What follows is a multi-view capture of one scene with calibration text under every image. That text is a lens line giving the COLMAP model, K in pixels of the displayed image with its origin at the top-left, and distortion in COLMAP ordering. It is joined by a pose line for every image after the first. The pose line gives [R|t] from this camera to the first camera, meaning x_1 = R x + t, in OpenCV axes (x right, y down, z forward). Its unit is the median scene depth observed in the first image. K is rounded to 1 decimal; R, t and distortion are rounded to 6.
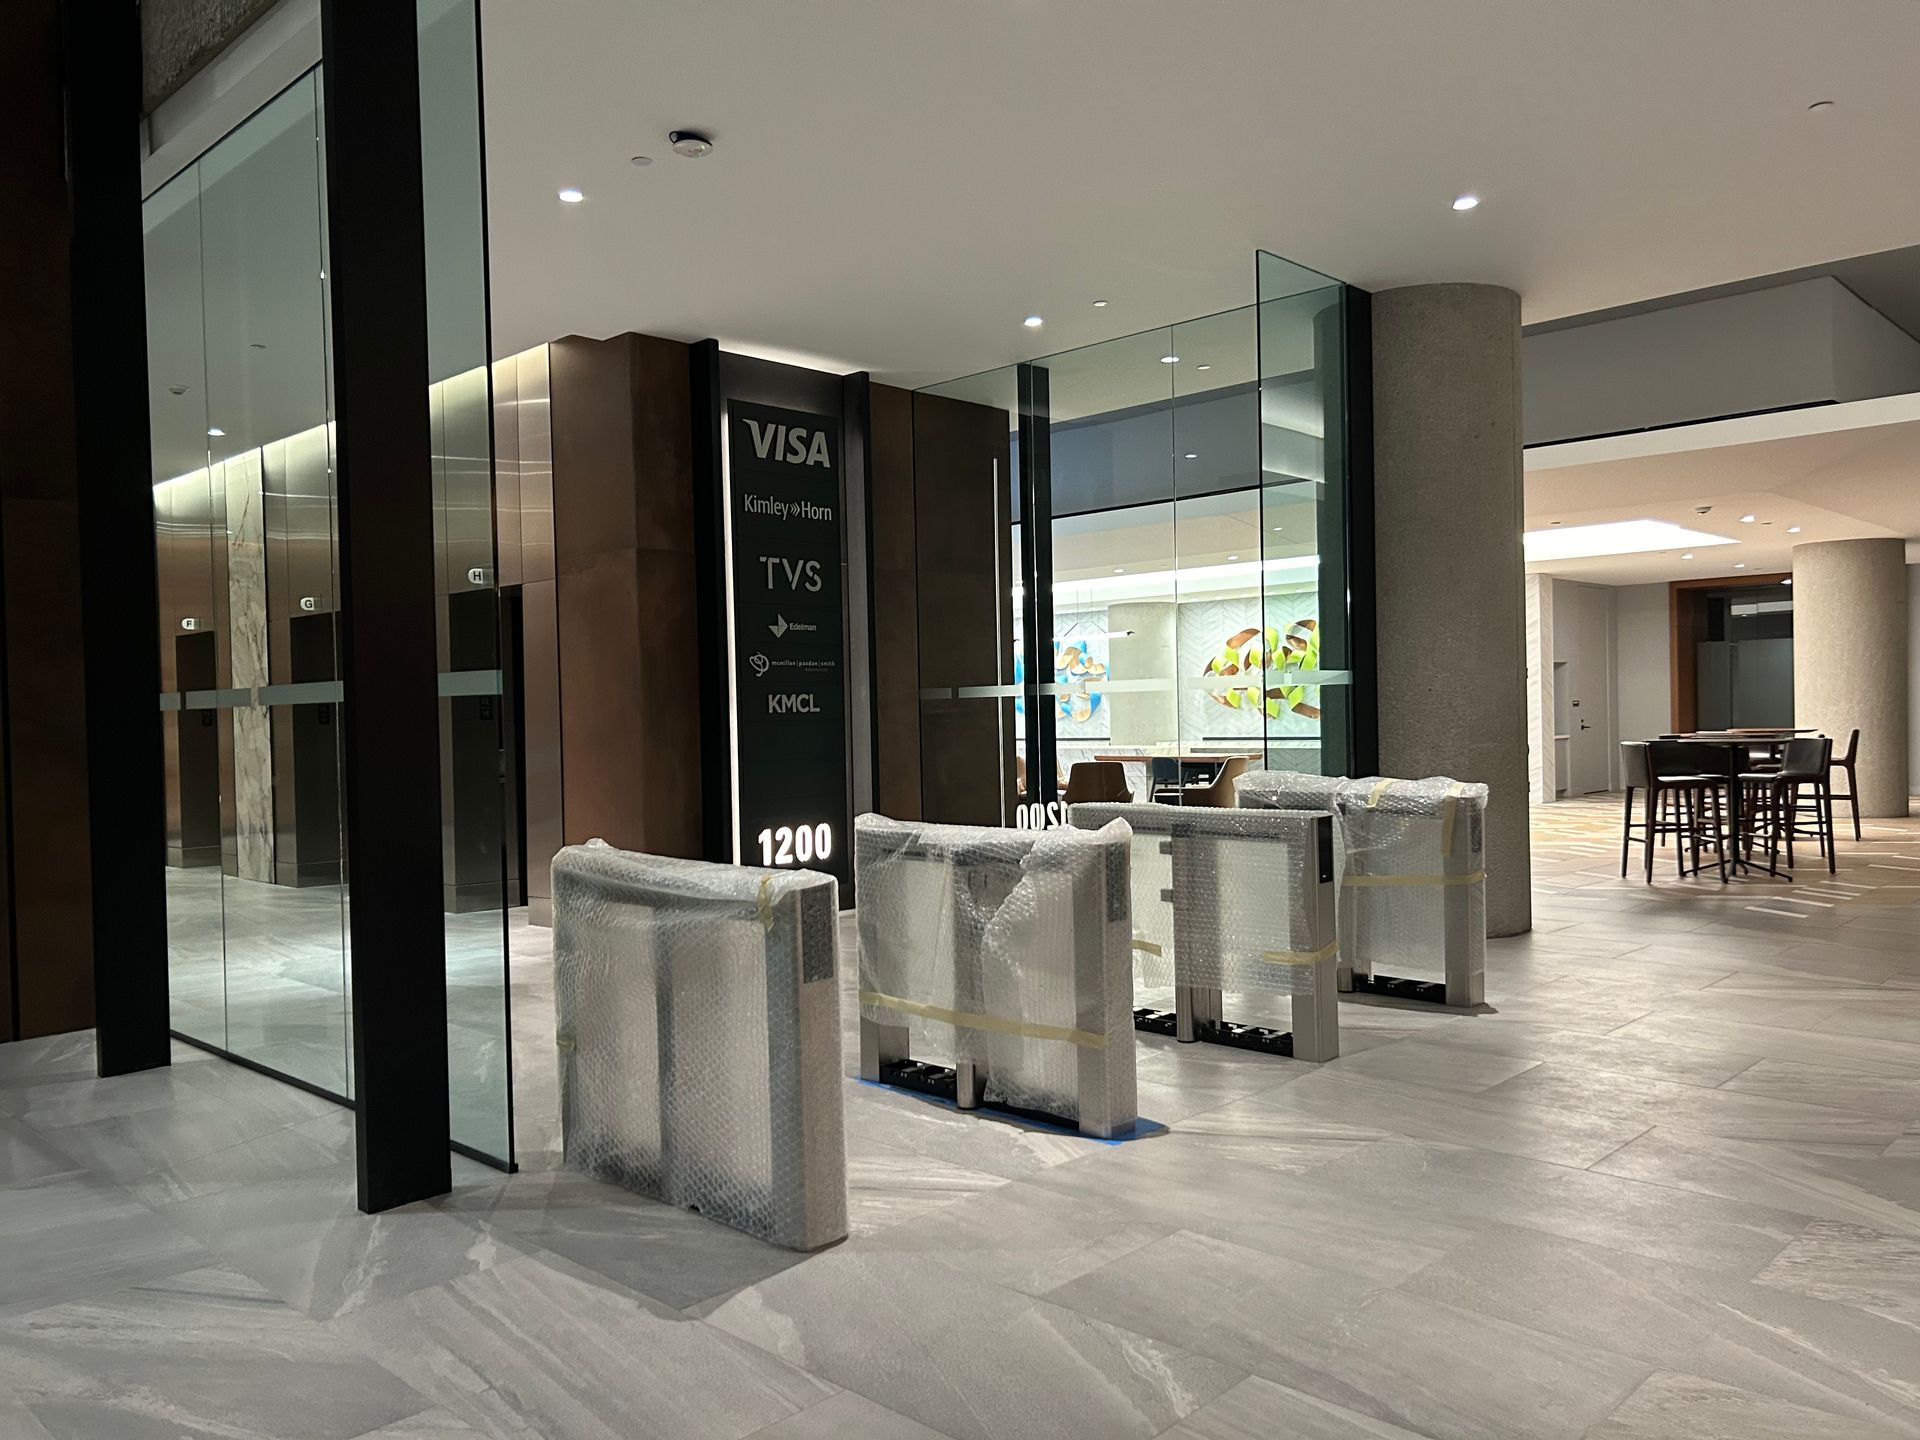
lens RADIAL K [[1466.5, 0, 937.7], [0, 1466.5, 733.2], [0, 0, 1]] dist [0.055991, -0.063320]
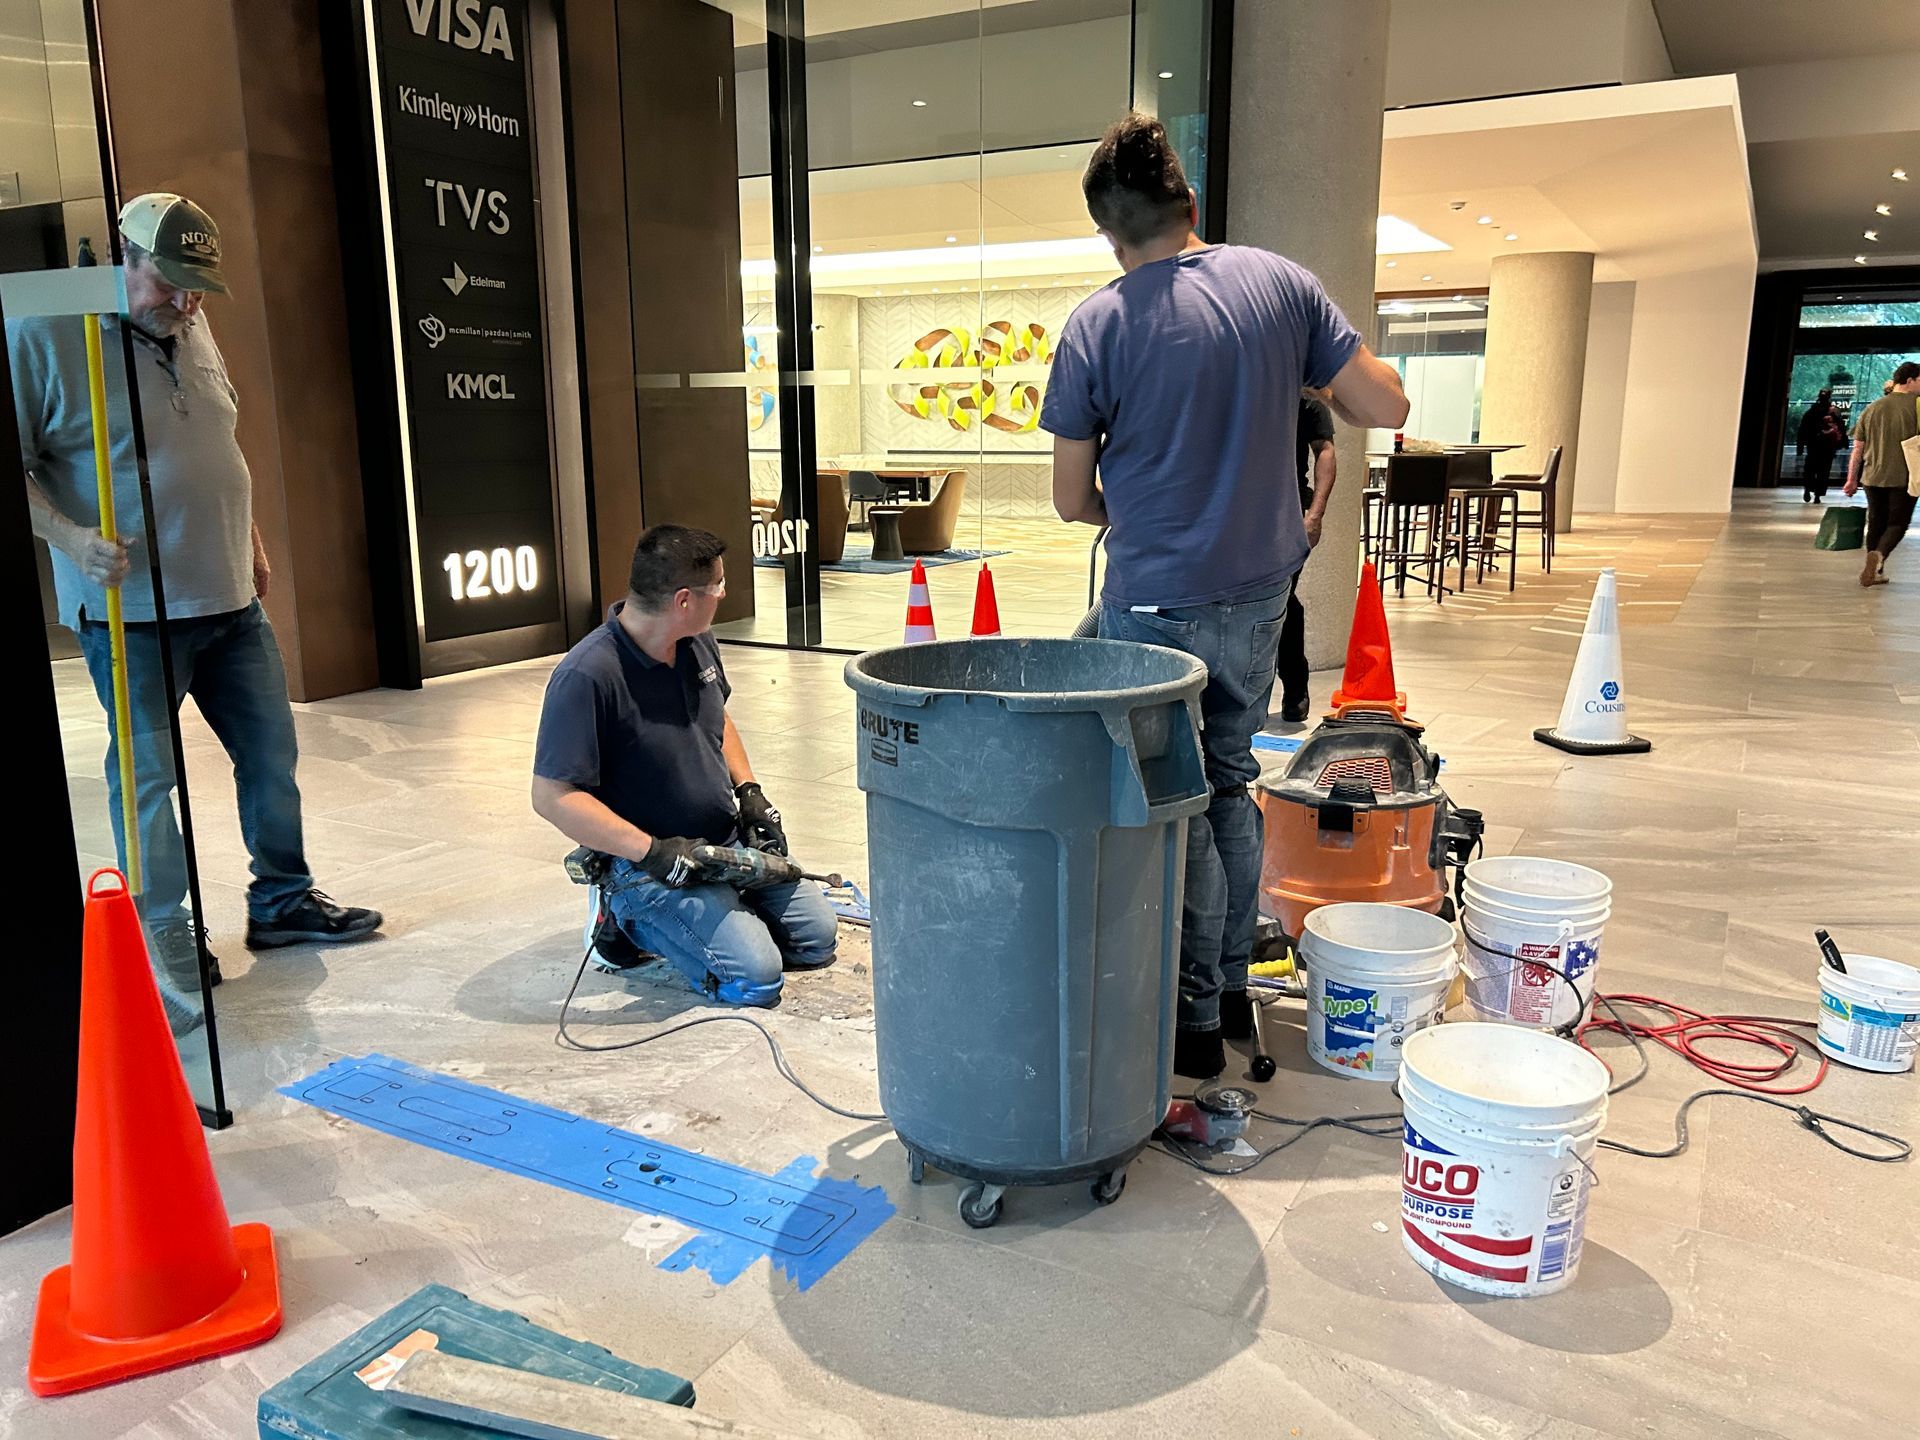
lens RADIAL K [[1466.5, 0, 952.1], [0, 1466.5, 725.1], [0, 0, 1]] dist [0.055991, -0.063320]
pose [[0.963023, -0.035693, 0.267045, -0.073486], [-0.013997, 0.983219, 0.181892, 0.009591], [-0.269056, -0.178904, 0.946363, 0.177722]]
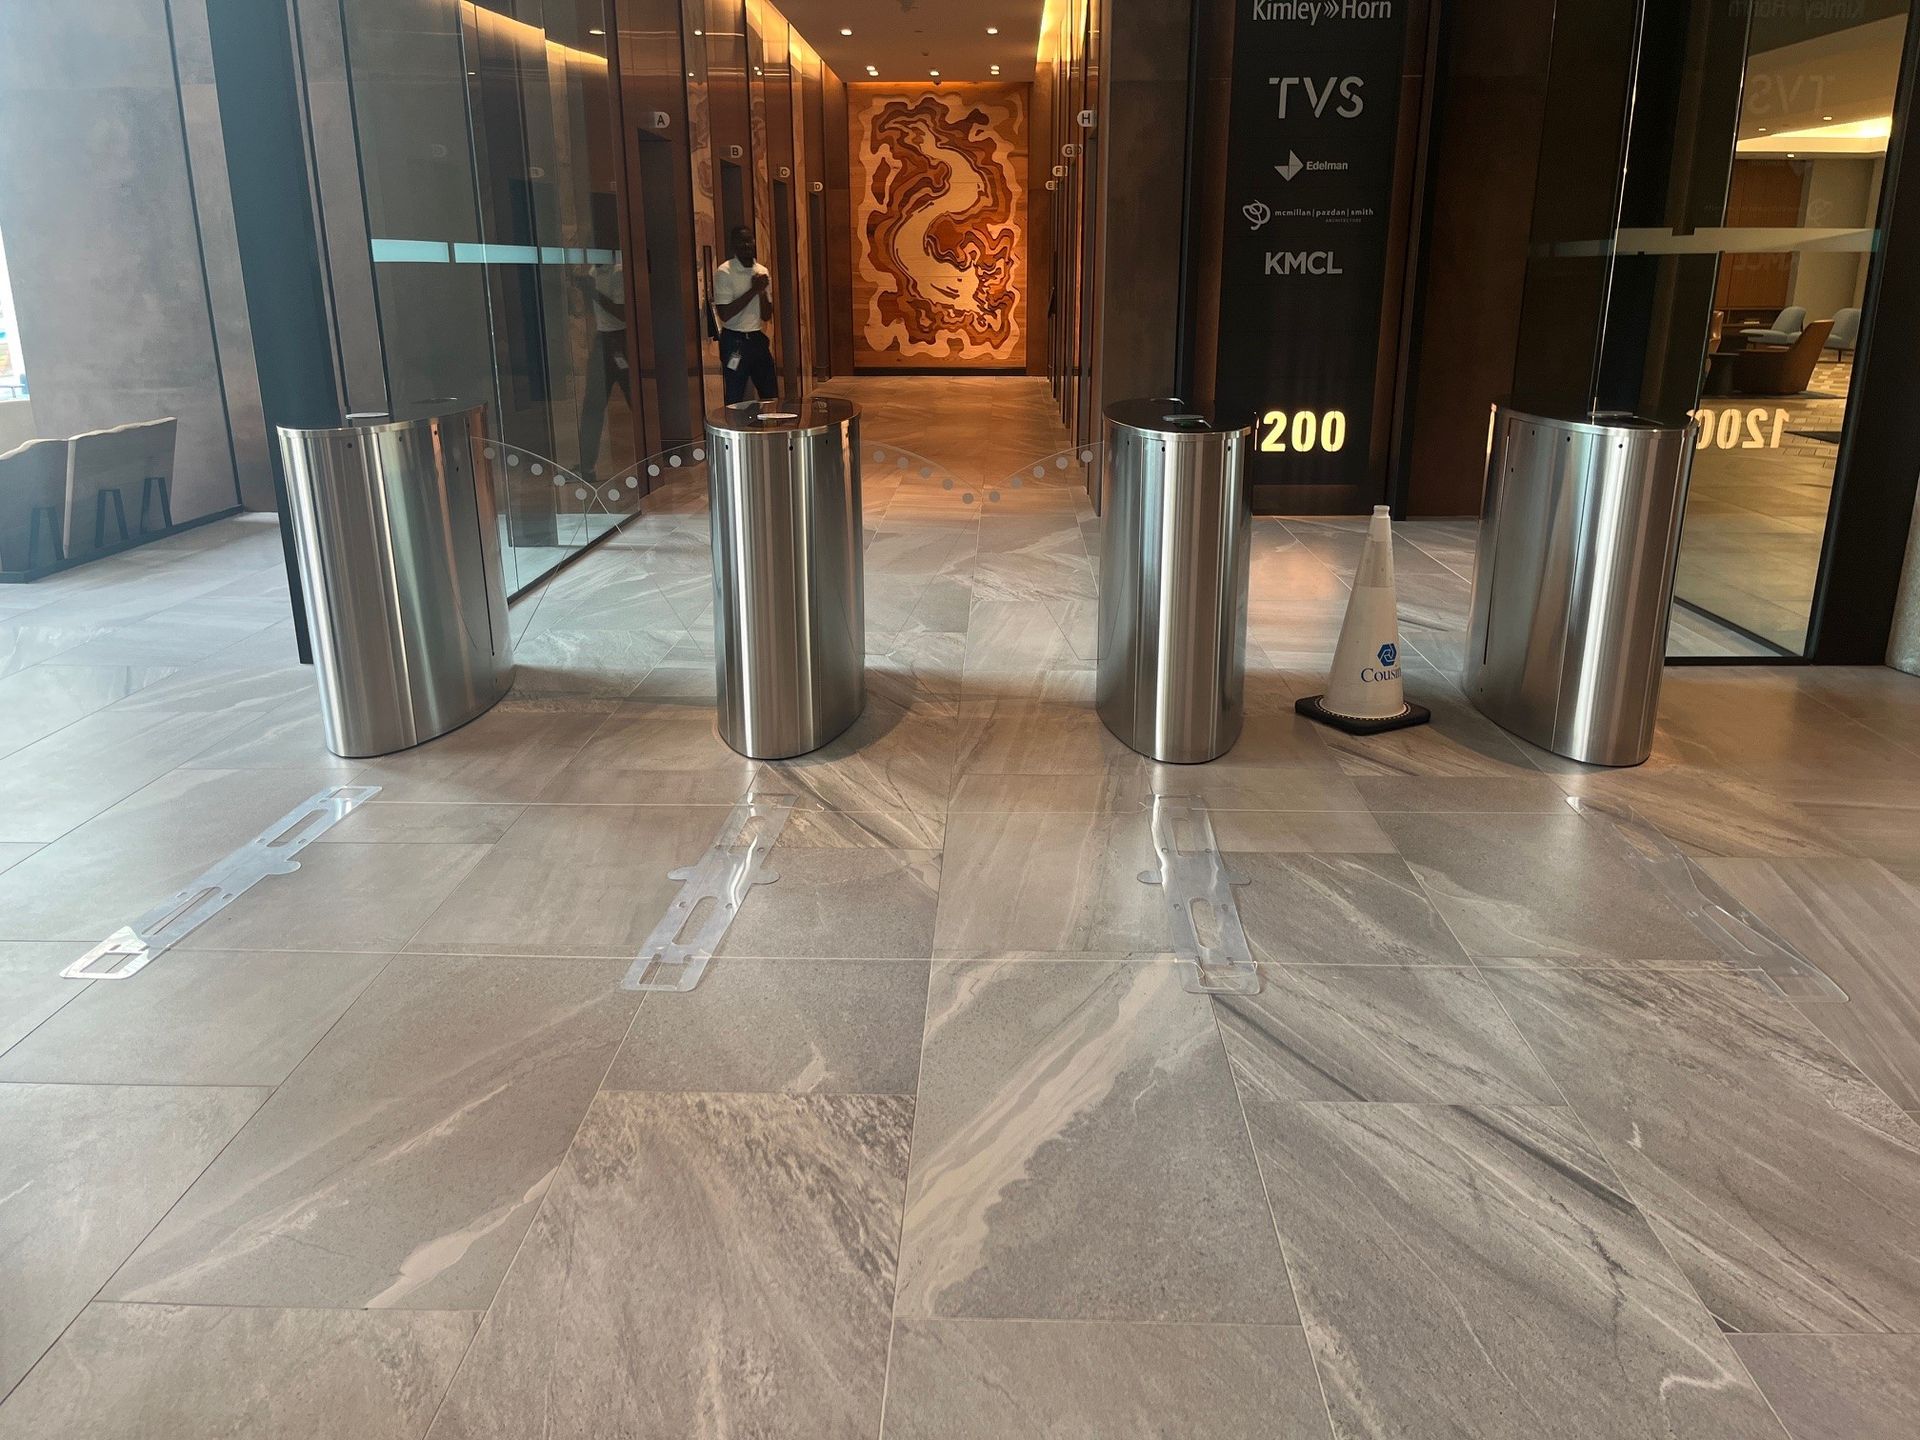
lens RADIAL K [[1466.5, 0, 947.8], [0, 1466.5, 716.5], [0, 0, 1]] dist [0.055991, -0.063320]
pose [[0.664423, 0.235647, -0.709234, 0.433106], [-0.021848, 0.954709, 0.296739, -0.018588], [0.747037, -0.181665, 0.639479, 0.251088]]
